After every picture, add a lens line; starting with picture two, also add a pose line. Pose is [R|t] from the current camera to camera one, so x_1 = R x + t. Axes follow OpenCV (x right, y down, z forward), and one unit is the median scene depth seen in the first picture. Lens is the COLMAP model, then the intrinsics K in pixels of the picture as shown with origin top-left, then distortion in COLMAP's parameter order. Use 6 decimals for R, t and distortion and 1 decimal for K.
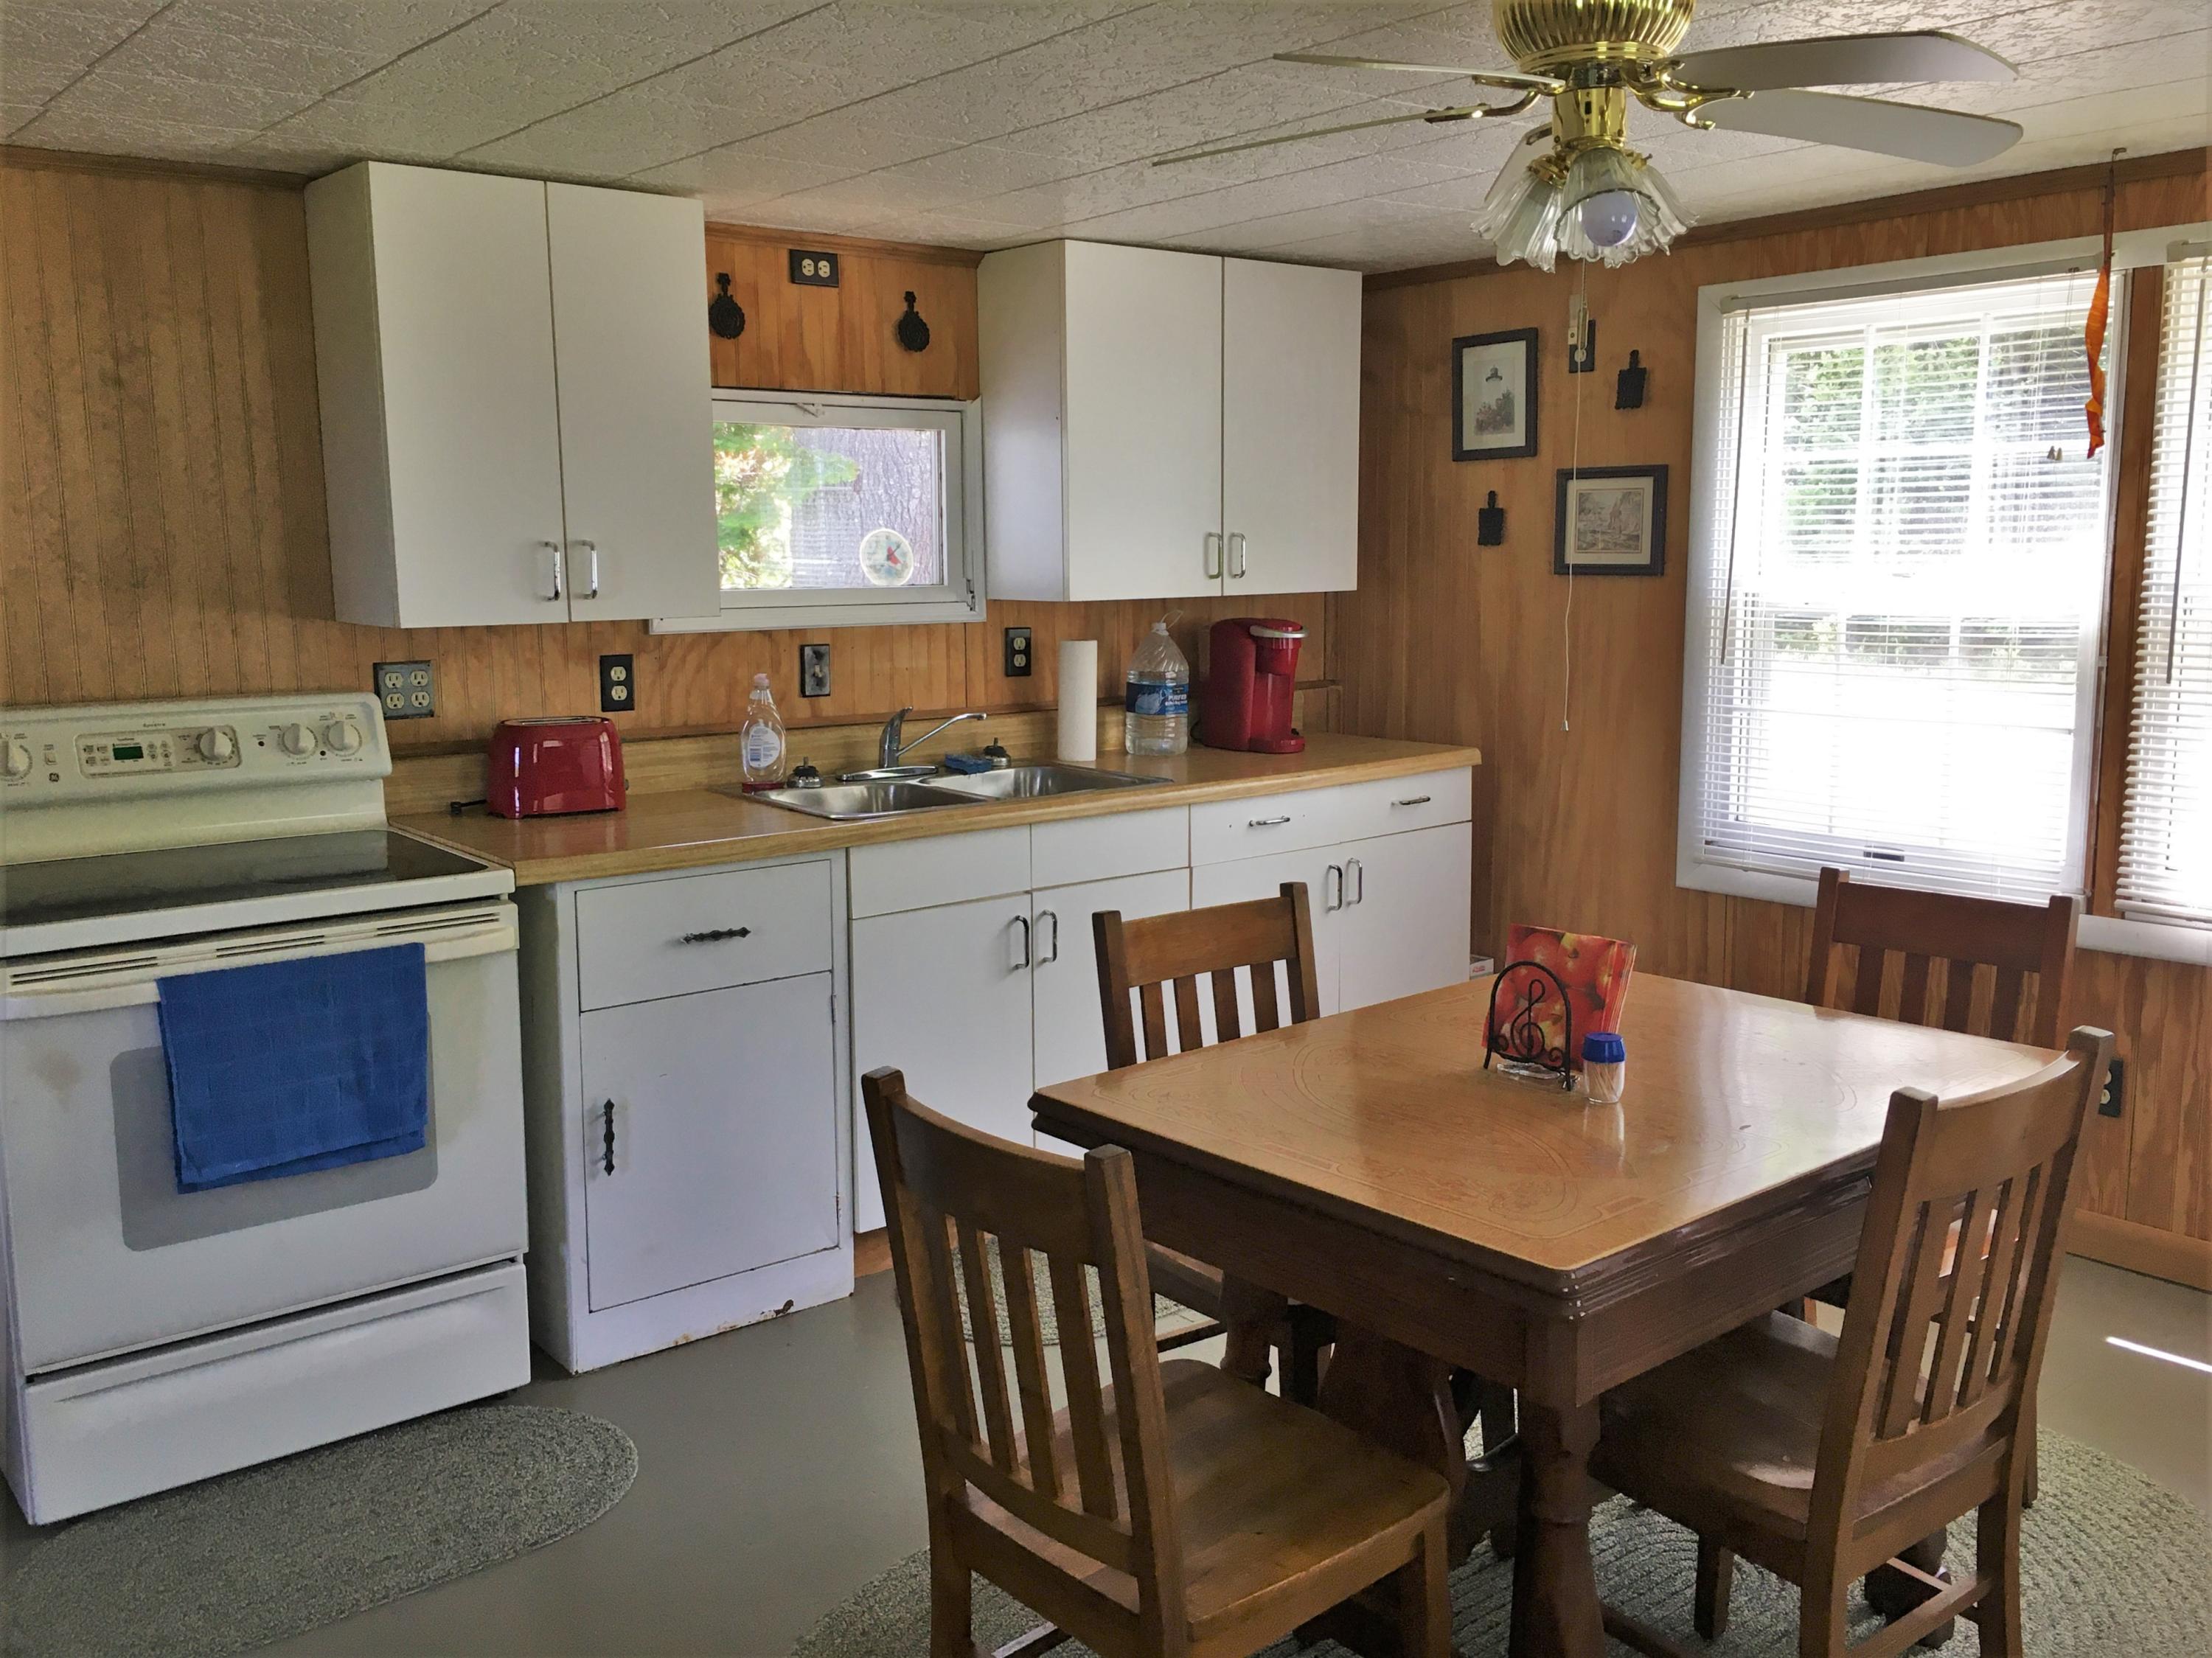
lens RADIAL K [[1976.7, 0, 1106.0], [0, 1976.7, 829.0], [0, 0, 1]] dist [0.013880, 0.011570]
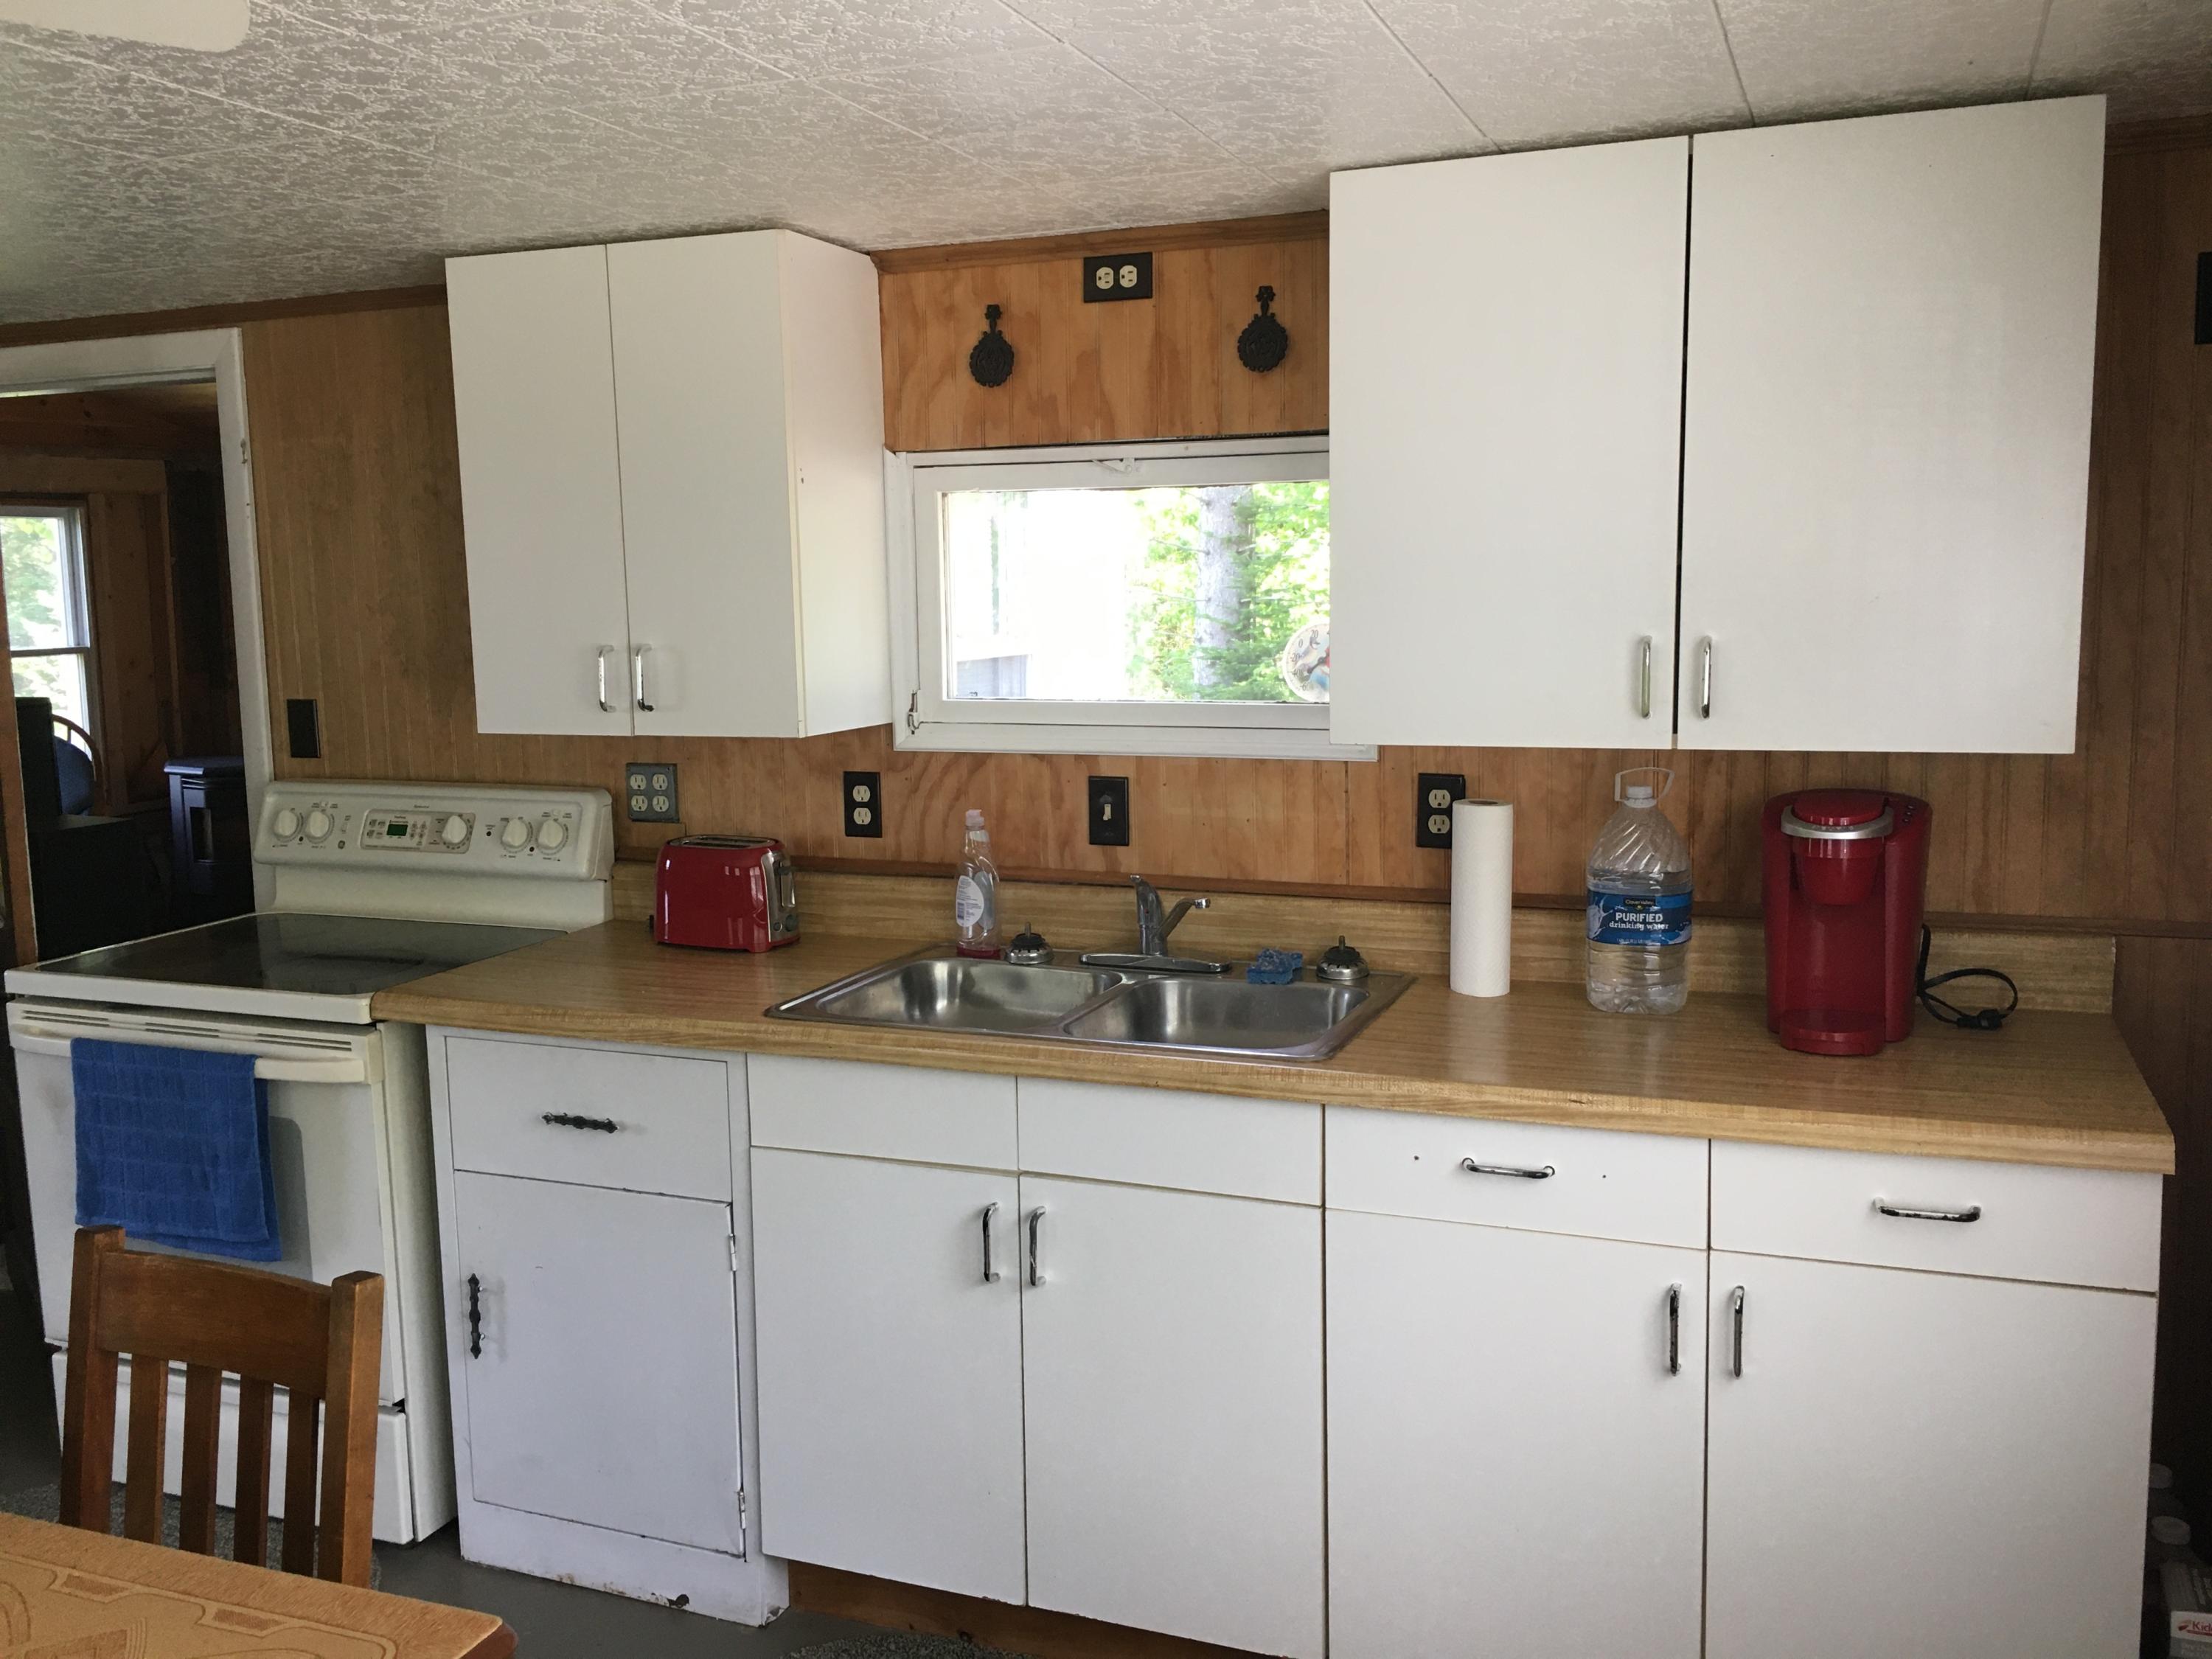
lens RADIAL K [[1895.8, 0, 1106.0], [0, 1895.8, 829.5], [0, 0, 1]] dist [0.032213, 0.001454]
pose [[0.476120, 0.112748, -0.872122, 0.516002], [-0.117331, 0.991024, 0.064065, -0.126709], [0.871518, 0.071824, 0.485075, 0.686646]]
